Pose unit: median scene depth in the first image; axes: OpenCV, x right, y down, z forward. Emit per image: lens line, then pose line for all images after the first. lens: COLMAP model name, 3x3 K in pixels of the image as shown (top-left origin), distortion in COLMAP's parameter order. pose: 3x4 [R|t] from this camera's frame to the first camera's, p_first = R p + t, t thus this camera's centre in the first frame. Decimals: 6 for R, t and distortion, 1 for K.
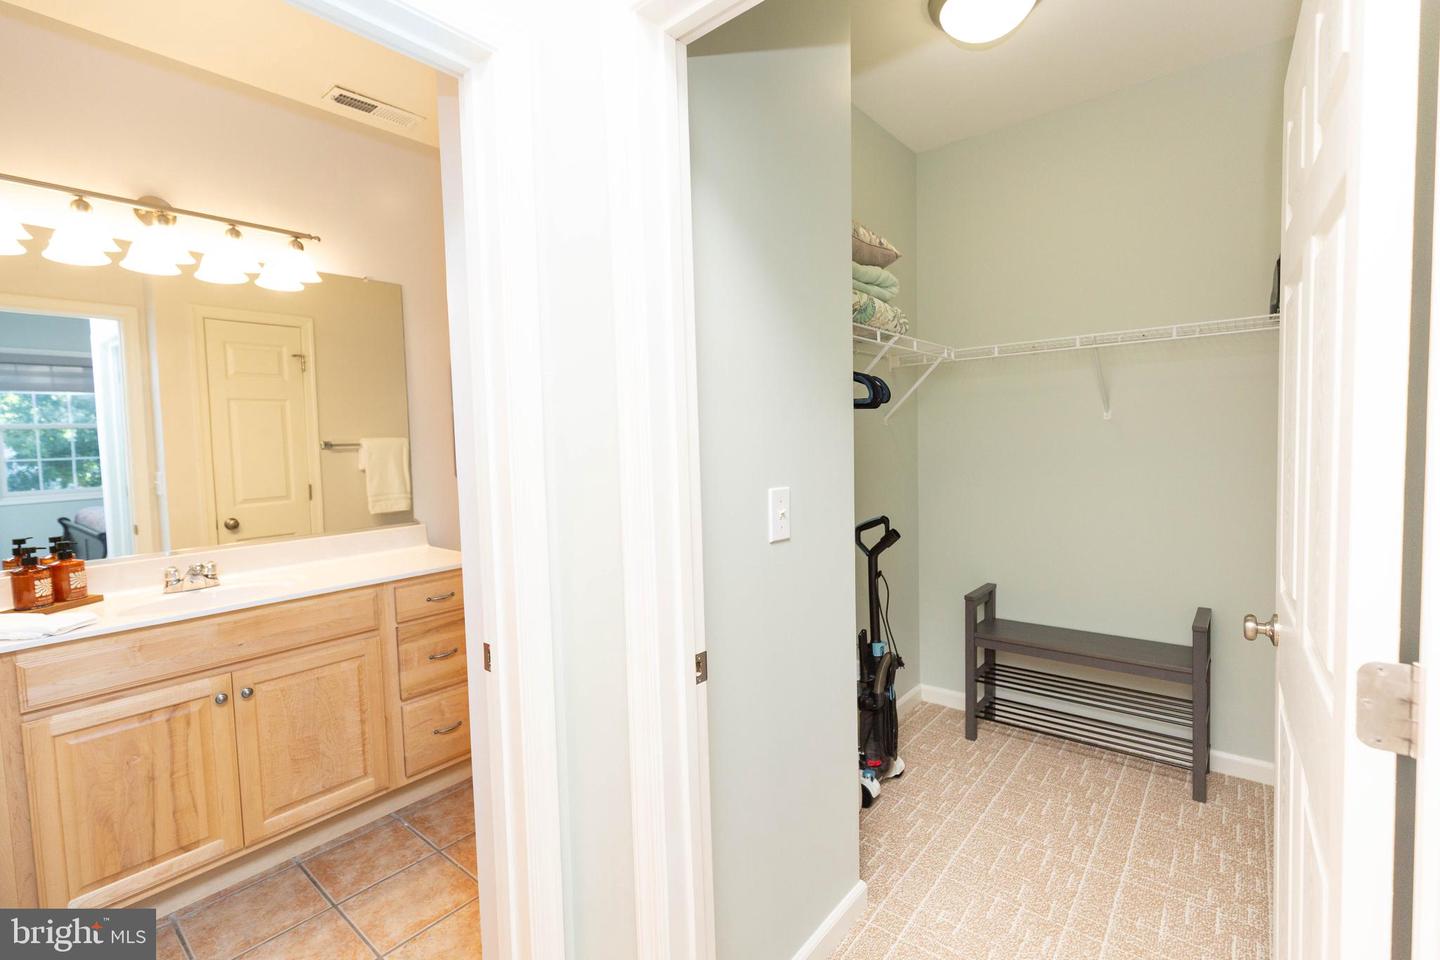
lens RADIAL K [[668.3, 0, 721.1], [0, 668.3, 477.2], [0, 0, 1]] dist [0.005365, -0.001123]
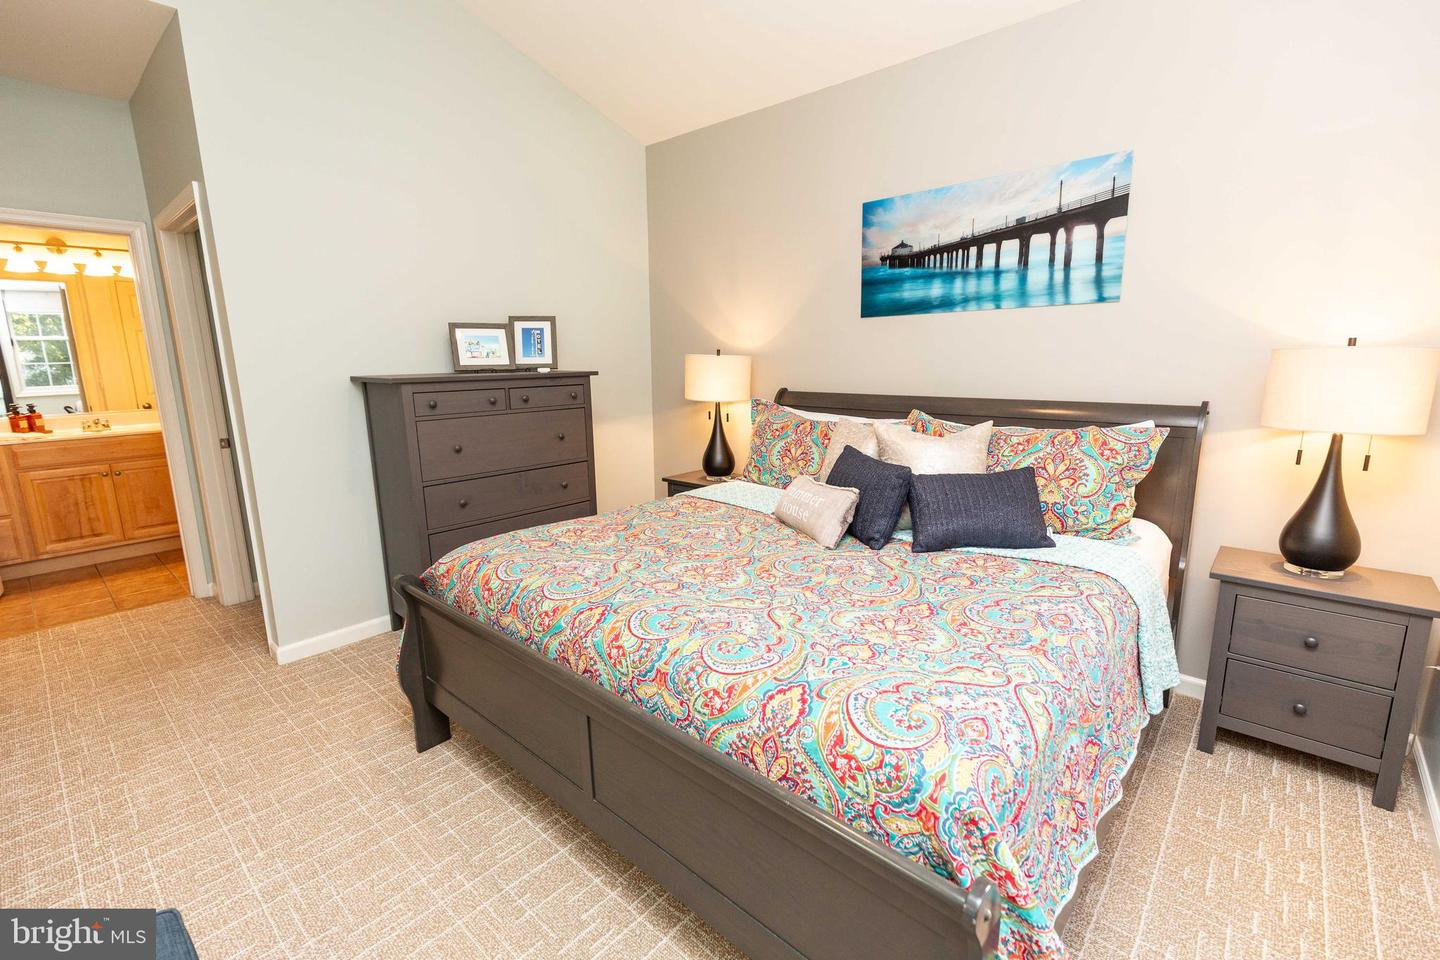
lens RADIAL K [[668.3, 0, 719.2], [0, 668.3, 483.9], [0, 0, 1]] dist [0.005365, -0.001123]
pose [[0.999250, 0.020889, -0.032606, 1.416927], [-0.016035, 0.989649, 0.142609, 0.000464], [0.035247, -0.141980, 0.989242, -1.192099]]
